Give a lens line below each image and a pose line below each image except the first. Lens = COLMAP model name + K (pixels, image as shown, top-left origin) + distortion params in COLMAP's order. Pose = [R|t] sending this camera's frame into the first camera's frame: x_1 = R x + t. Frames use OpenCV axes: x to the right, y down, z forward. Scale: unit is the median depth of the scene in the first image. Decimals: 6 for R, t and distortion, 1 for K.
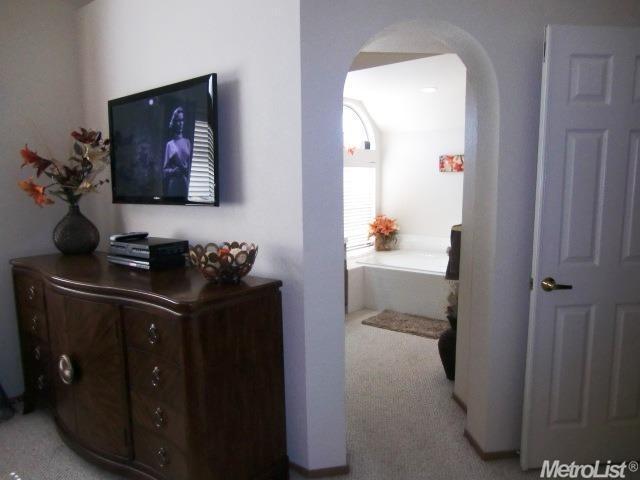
lens RADIAL K [[455.8, 0, 321.7], [0, 455.8, 242.4], [0, 0, 1]] dist [-0.012667, -0.002233]
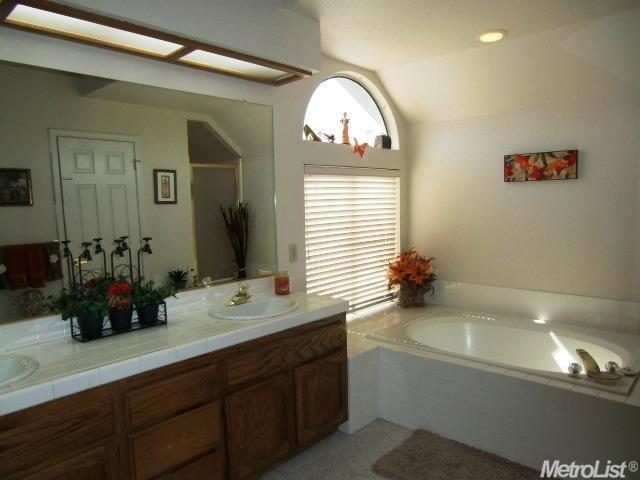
lens RADIAL K [[455.8, 0, 317.5], [0, 455.8, 239.6], [0, 0, 1]] dist [-0.012667, -0.002233]
pose [[0.997428, -0.004408, -0.071544, 0.049755], [0.001920, 0.999392, -0.034806, -0.054690], [0.071654, 0.034579, 0.996830, 0.365282]]
